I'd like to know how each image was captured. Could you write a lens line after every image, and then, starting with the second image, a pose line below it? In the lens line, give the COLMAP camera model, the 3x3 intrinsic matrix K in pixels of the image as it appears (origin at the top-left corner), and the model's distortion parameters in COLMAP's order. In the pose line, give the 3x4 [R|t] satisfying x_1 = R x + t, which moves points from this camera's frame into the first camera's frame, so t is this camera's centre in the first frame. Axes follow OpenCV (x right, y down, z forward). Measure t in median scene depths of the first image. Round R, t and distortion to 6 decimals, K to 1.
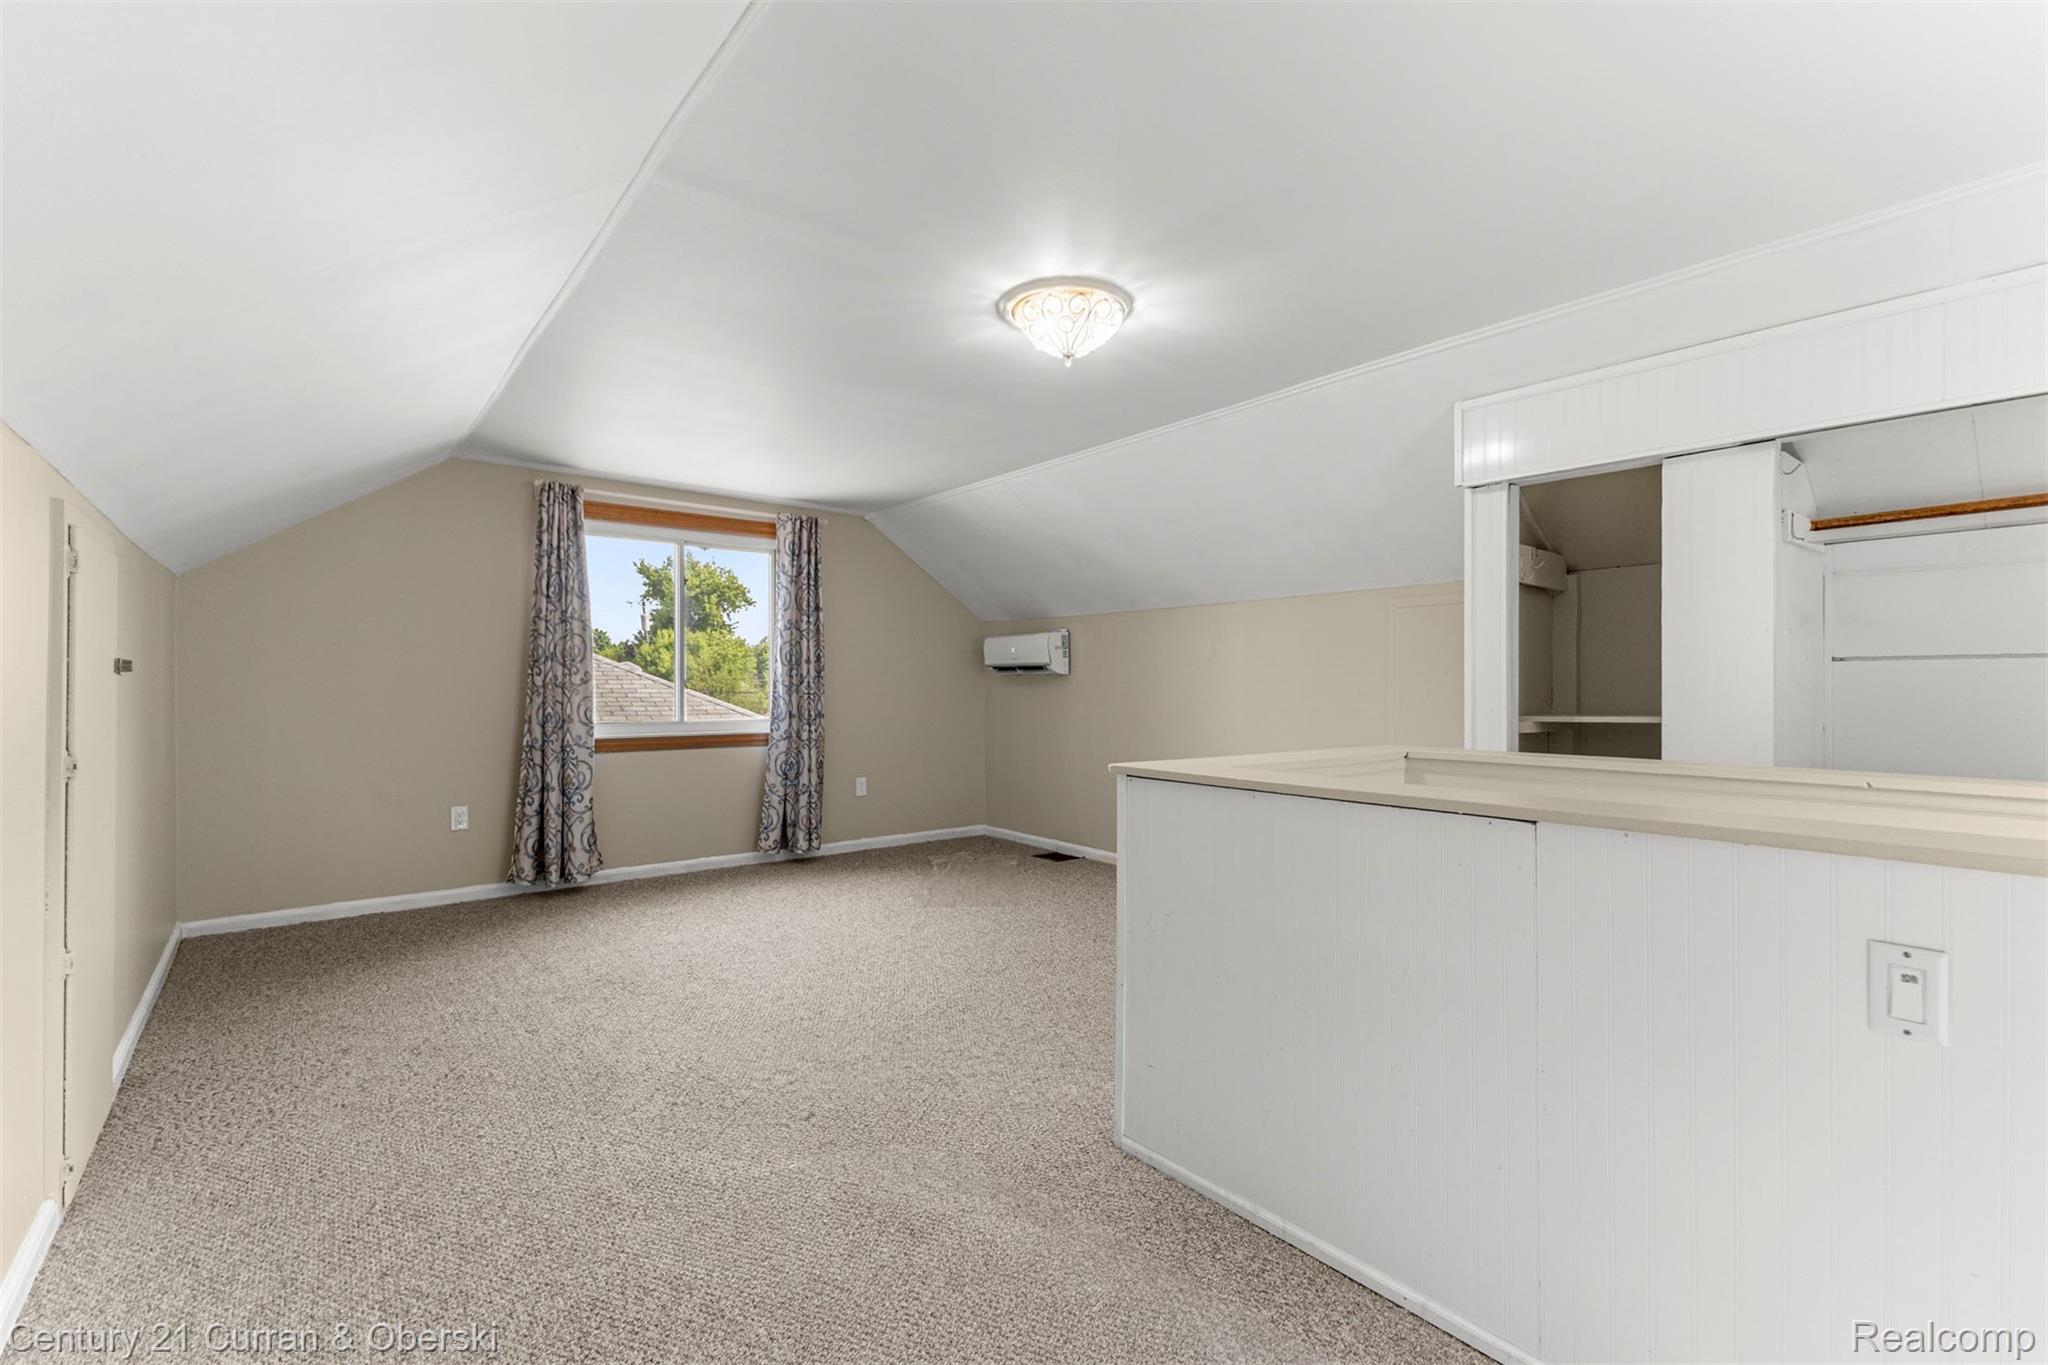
lens RADIAL K [[910.2, 0, 1044.4], [0, 910.2, 680.1], [0, 0, 1]] dist [0.003114, 0.000622]
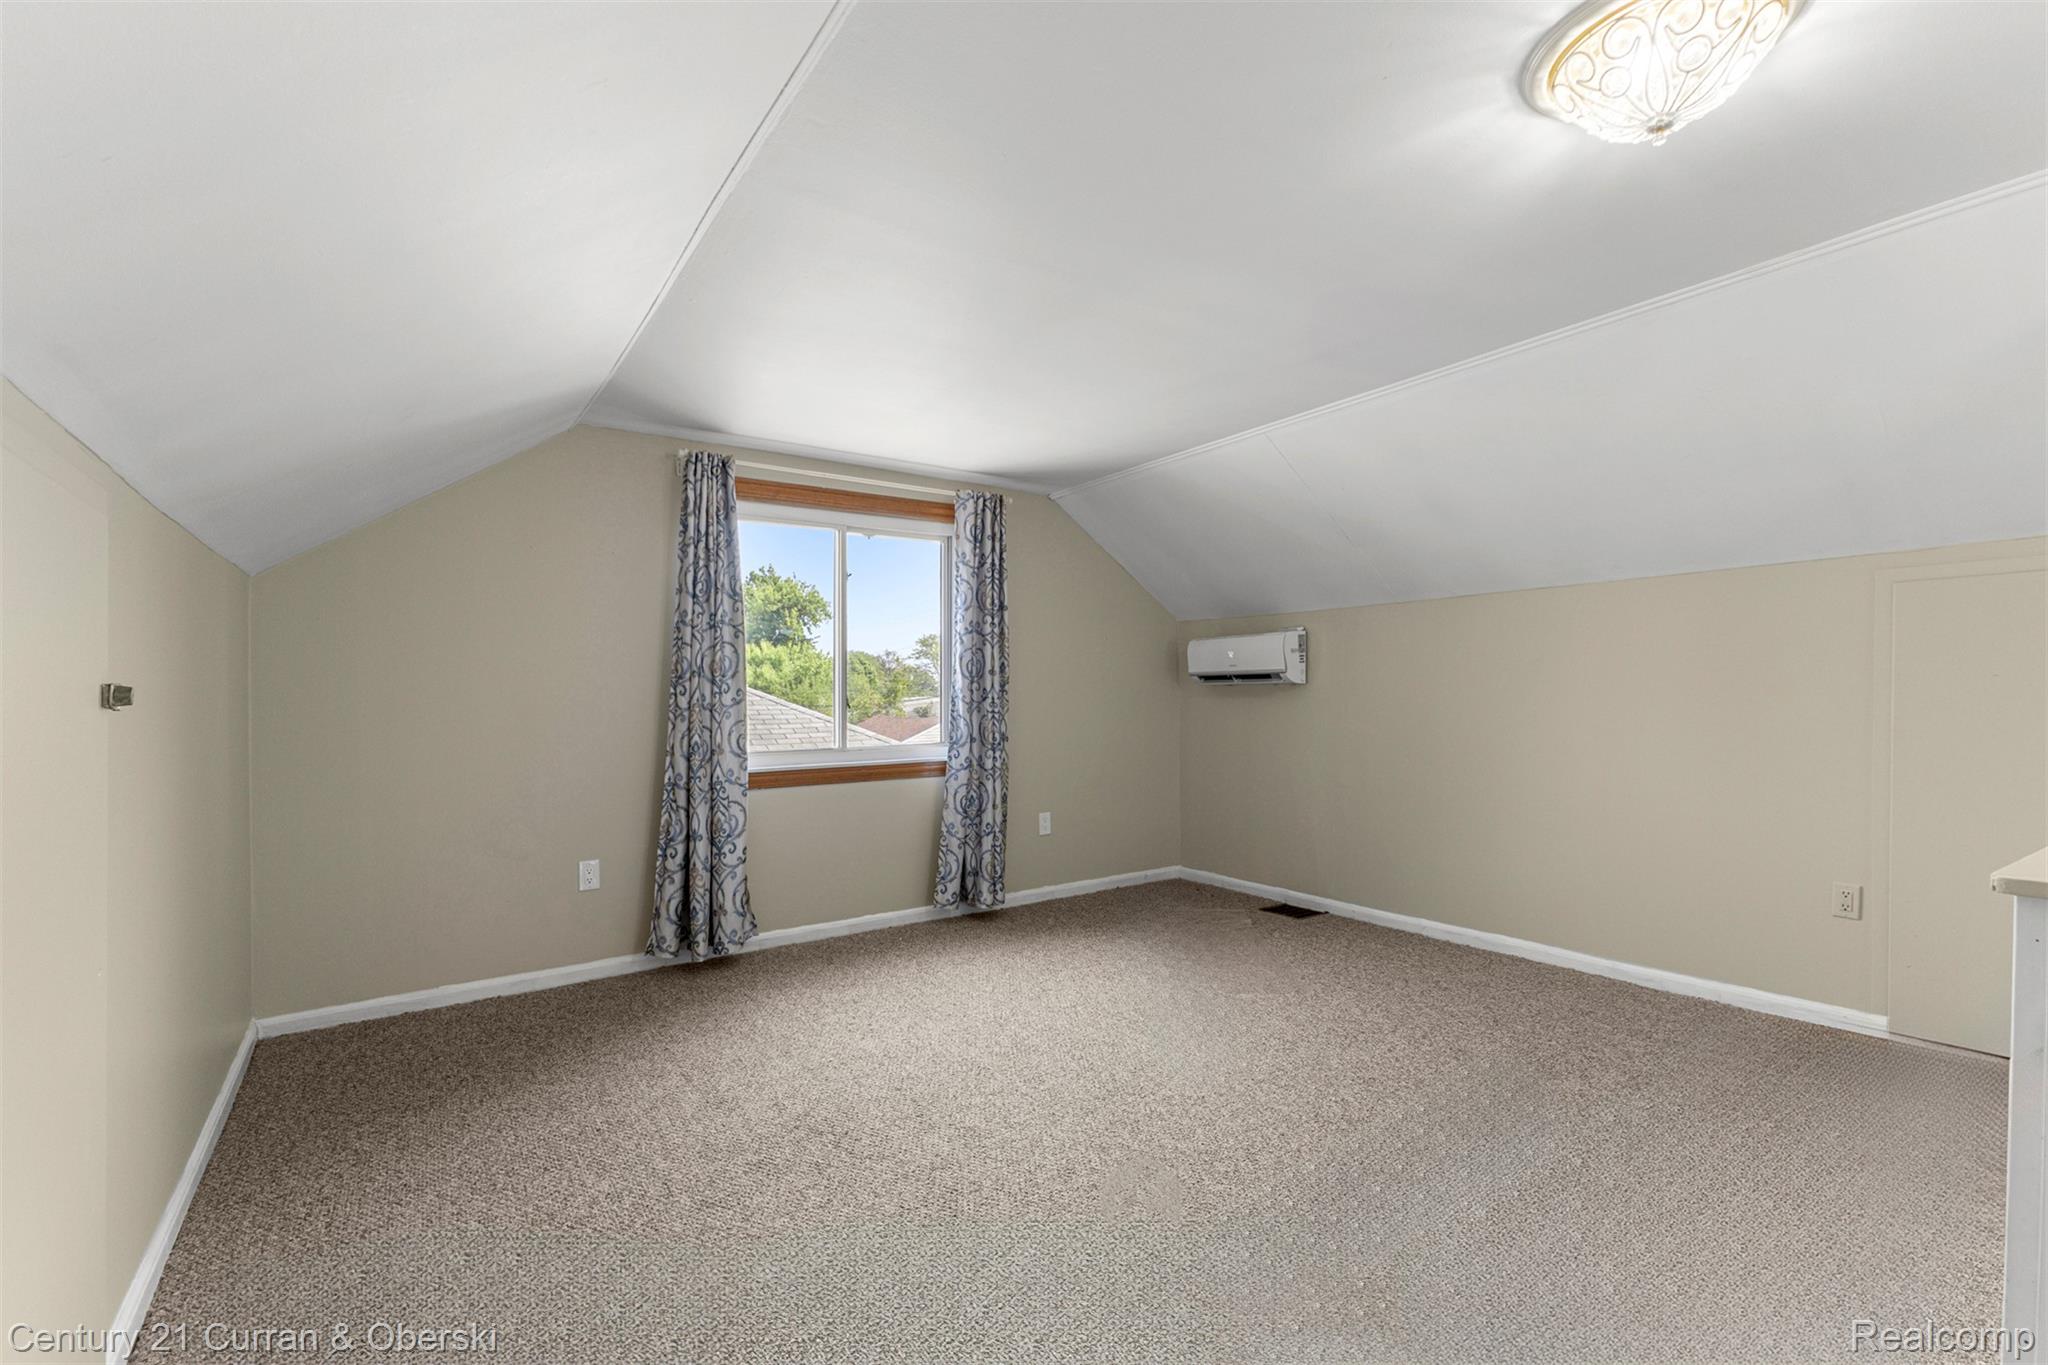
lens RADIAL K [[886.7, 0, 1027.2], [0, 886.7, 672.0], [0, 0, 1]] dist [0.001604, 0.000026]
pose [[0.997189, -0.016551, -0.073073, -0.192534], [0.015166, 0.999695, -0.019473, -0.005534], [0.073374, 0.018310, 0.997136, 0.241340]]
